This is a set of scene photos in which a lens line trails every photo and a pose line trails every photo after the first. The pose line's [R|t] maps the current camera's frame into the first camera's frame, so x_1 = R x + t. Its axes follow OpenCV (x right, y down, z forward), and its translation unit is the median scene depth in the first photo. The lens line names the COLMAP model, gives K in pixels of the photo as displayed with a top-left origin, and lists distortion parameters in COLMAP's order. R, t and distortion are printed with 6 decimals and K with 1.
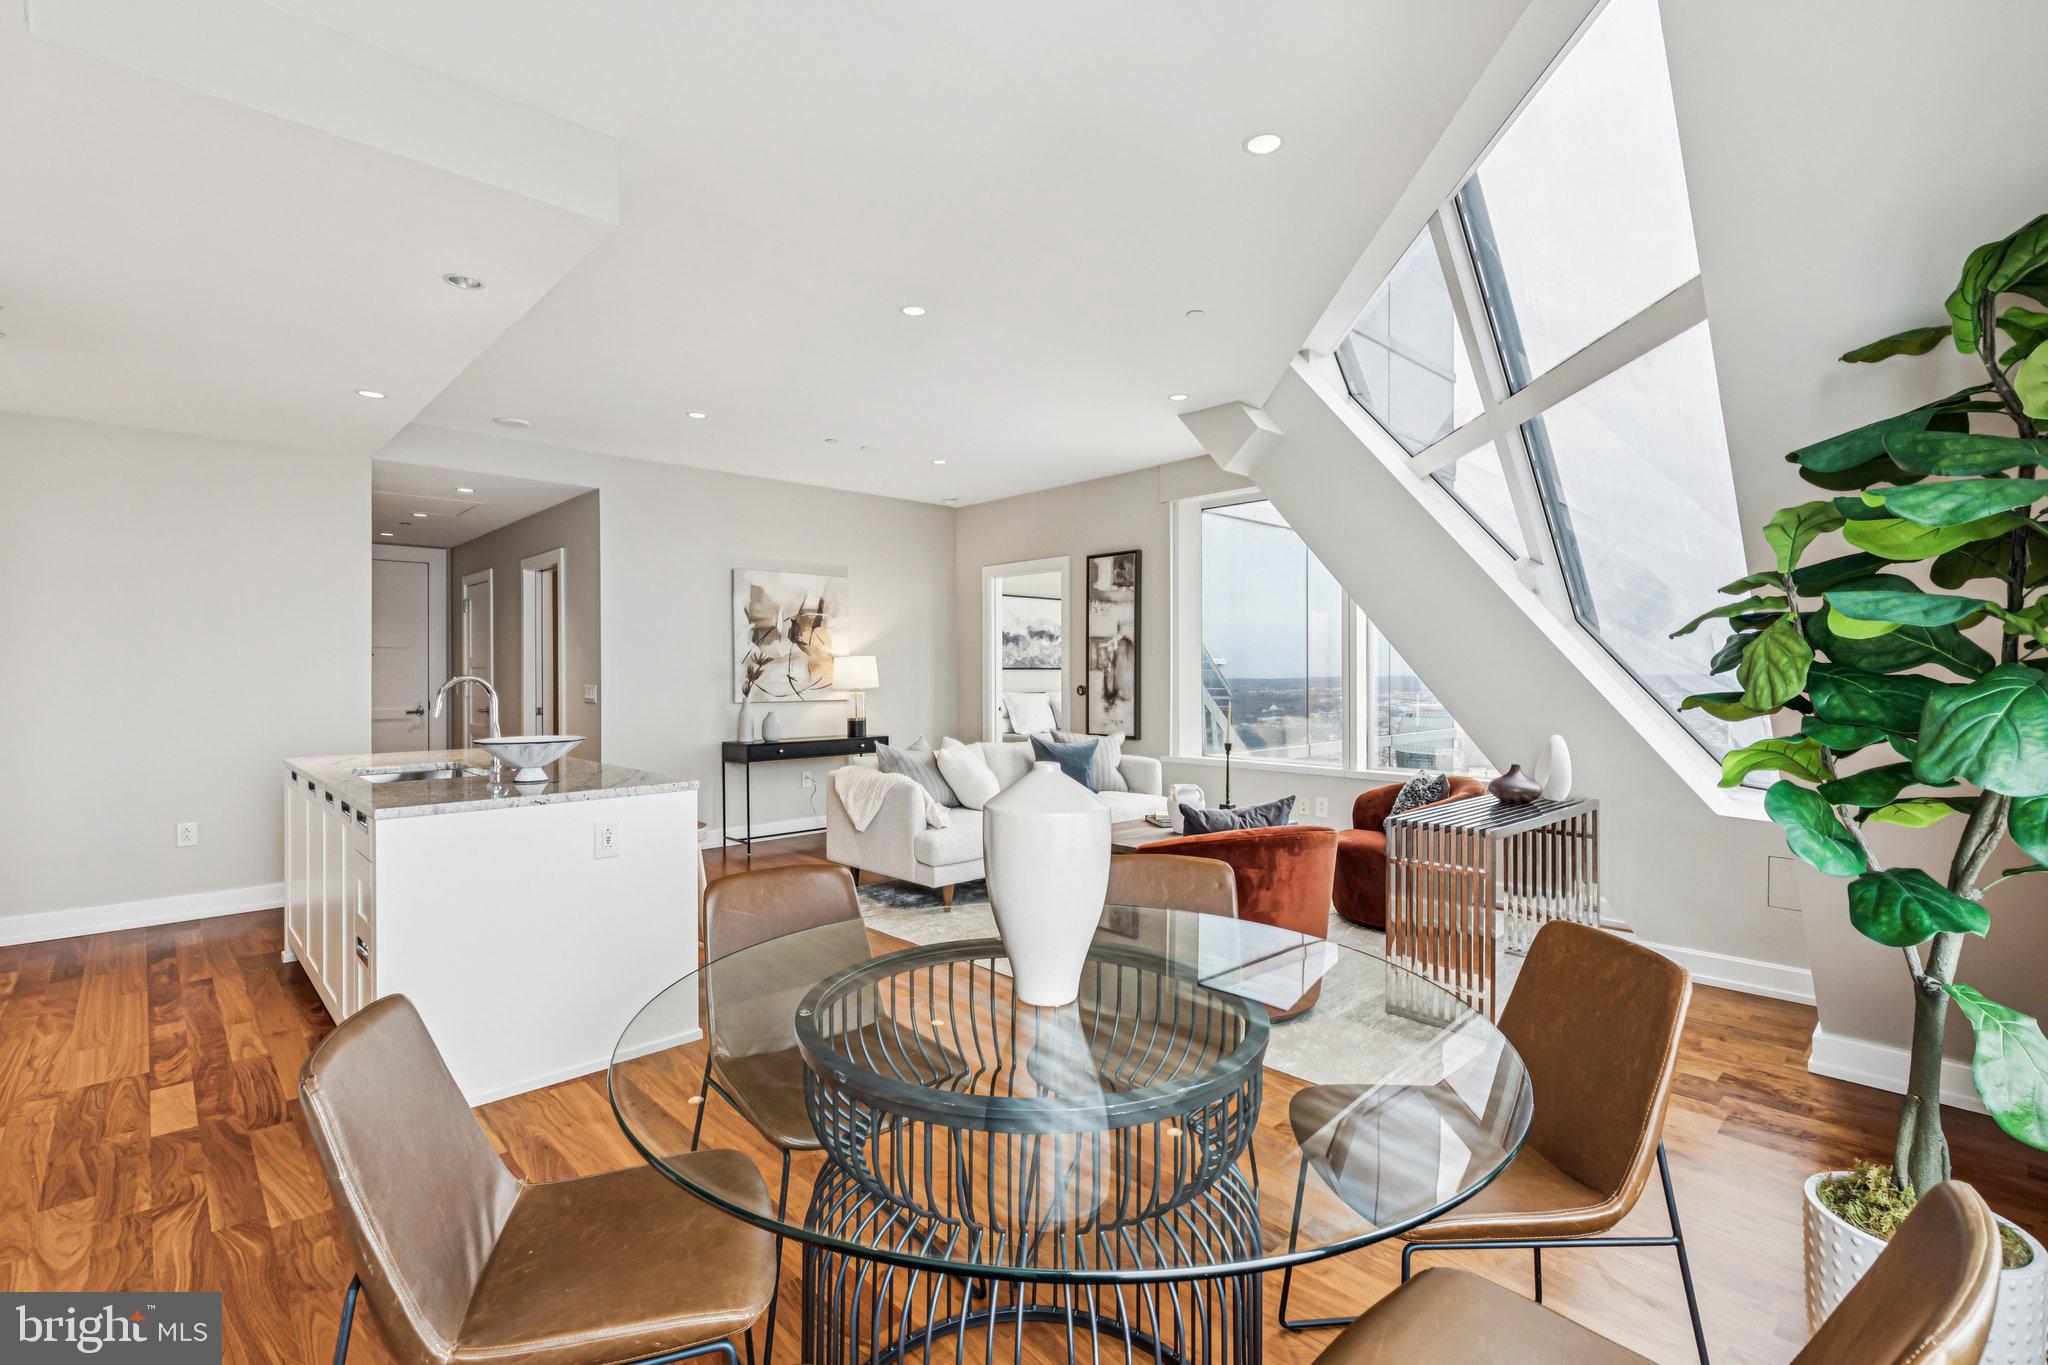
lens RADIAL K [[926.9, 0, 1021.2], [0, 926.9, 676.4], [0, 0, 1]] dist [0.001797, 0.000261]
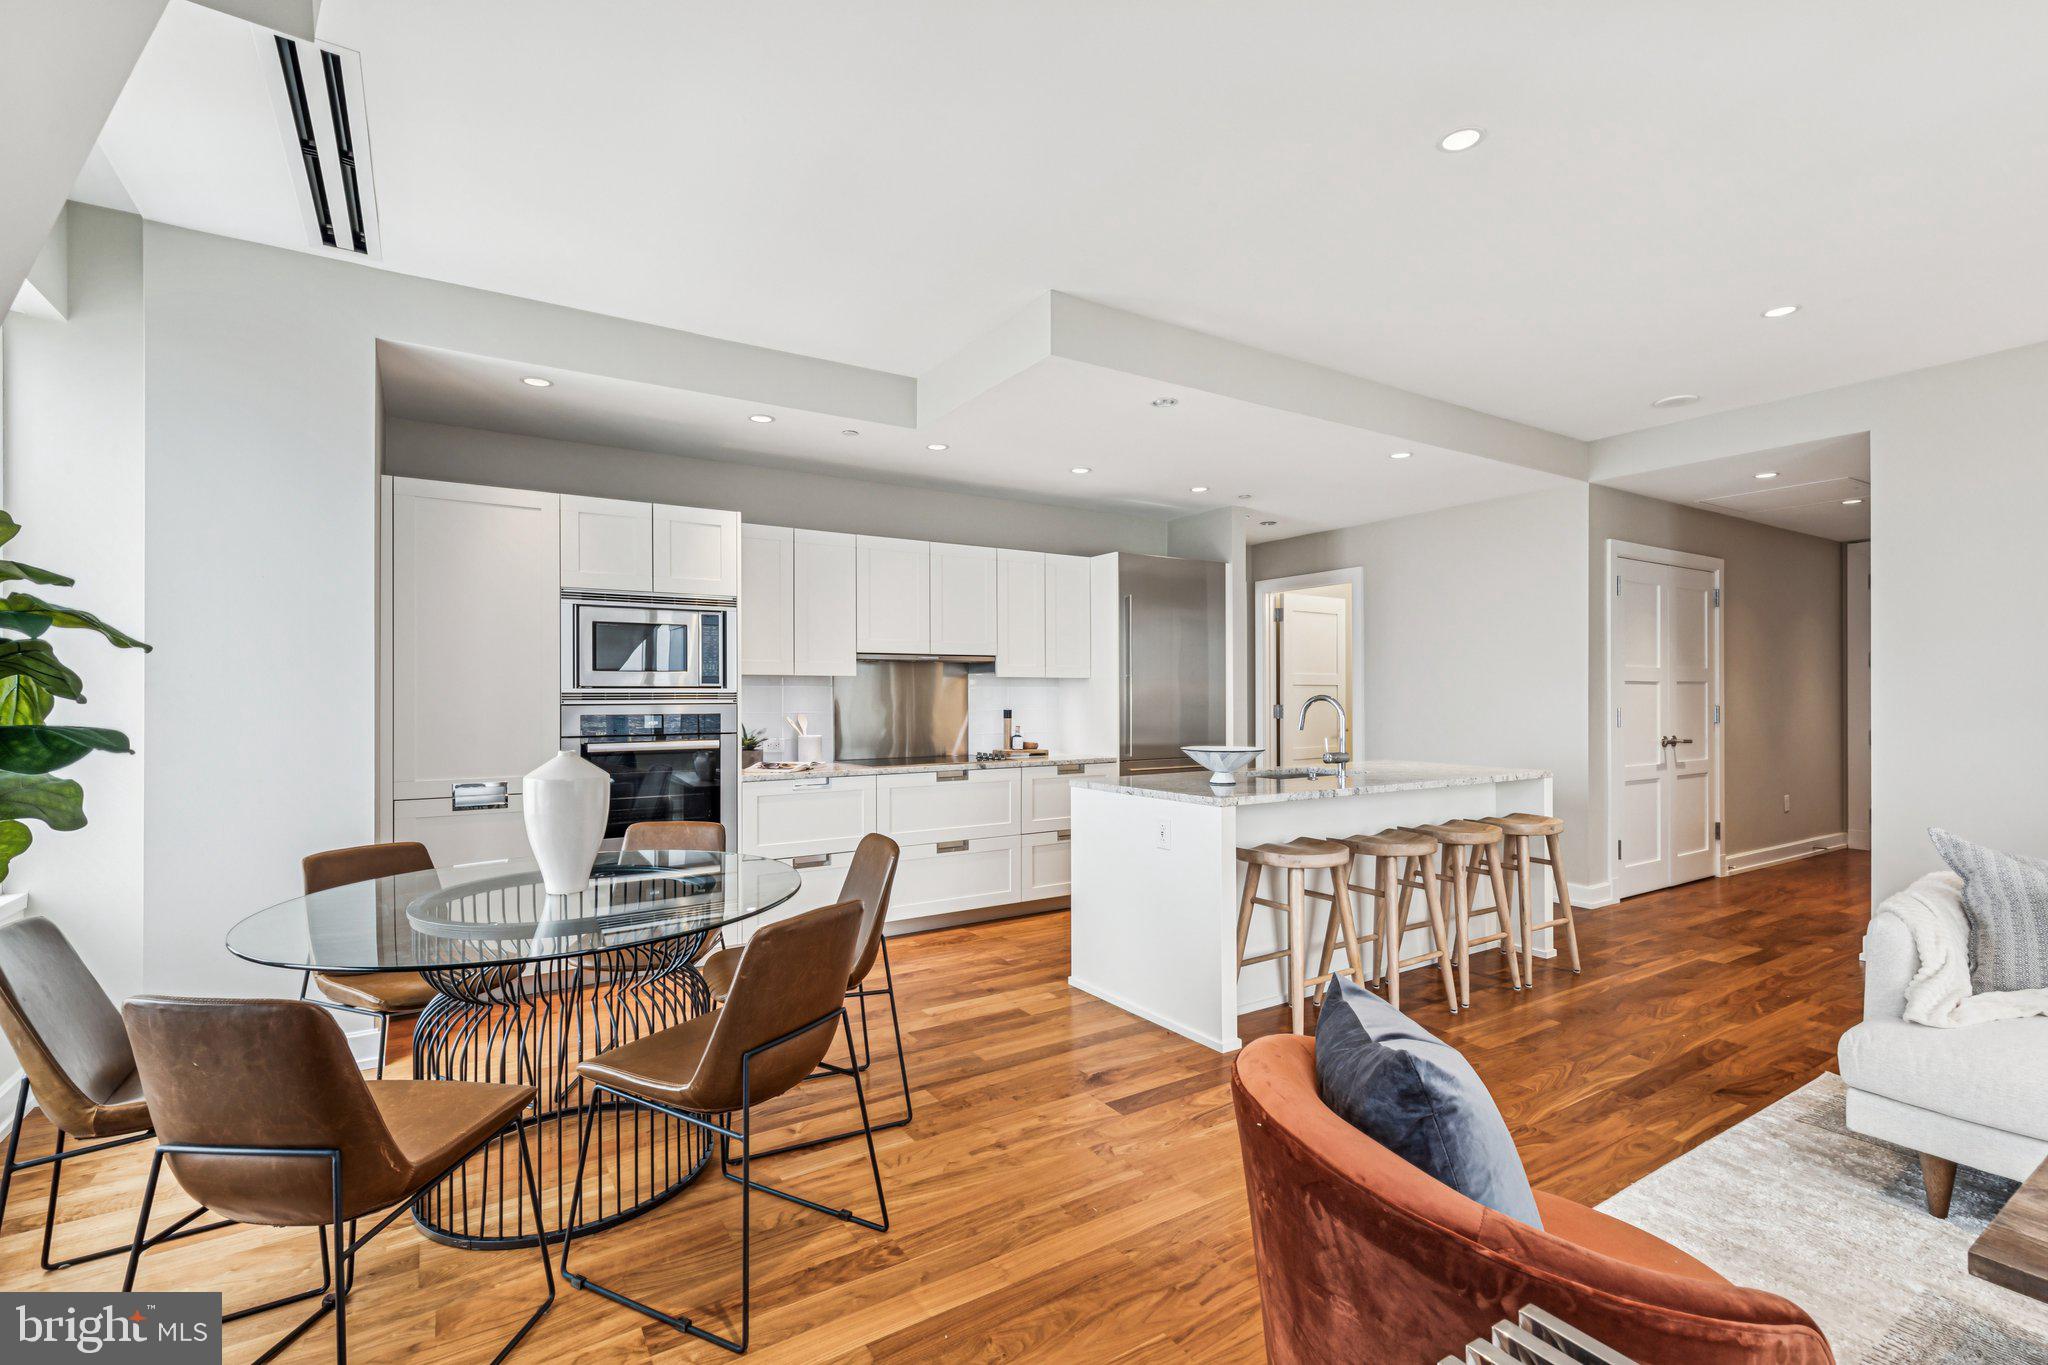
lens RADIAL K [[920.8, 0, 1029.7], [0, 920.8, 697.7], [0, 0, 1]] dist [0.007242, -0.000685]
pose [[-0.187596, 0.006430, -0.982225, 0.319760], [-0.001427, 0.999976, 0.006819, -0.002514], [0.982245, 0.002680, -0.187582, 0.453659]]
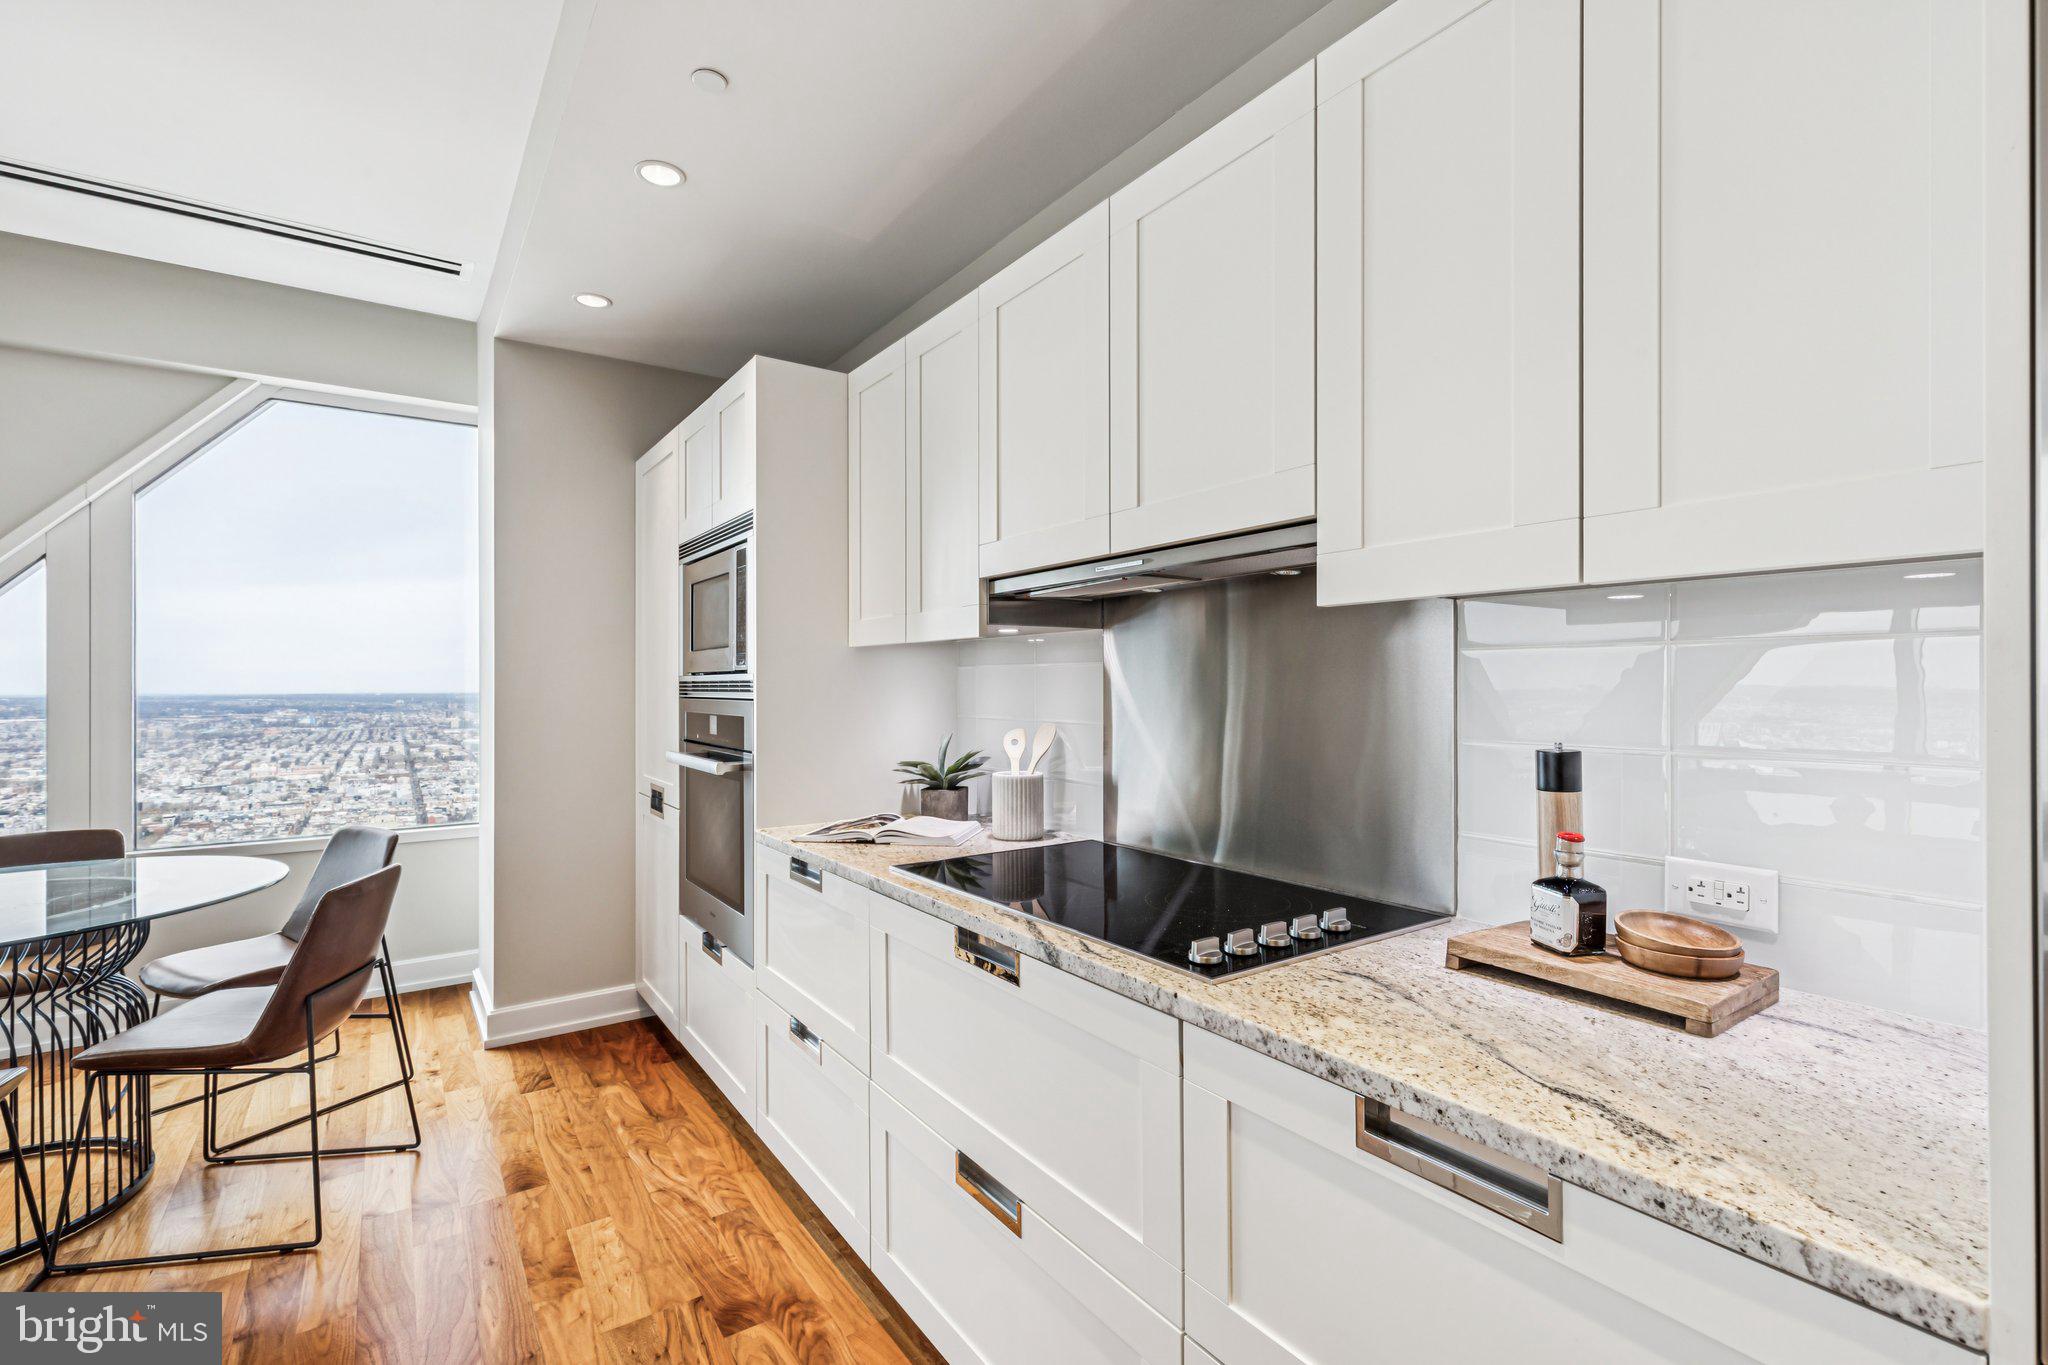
lens RADIAL K [[920.1, 0, 1020.7], [0, 920.1, 681.1], [0, 0, 1]] dist [0.008243, 0.000441]
pose [[-0.987693, 0.009442, 0.156118, -0.414244], [0.009846, 0.999950, 0.001814, -0.000833], [-0.156093, 0.003328, -0.987737, 0.472599]]
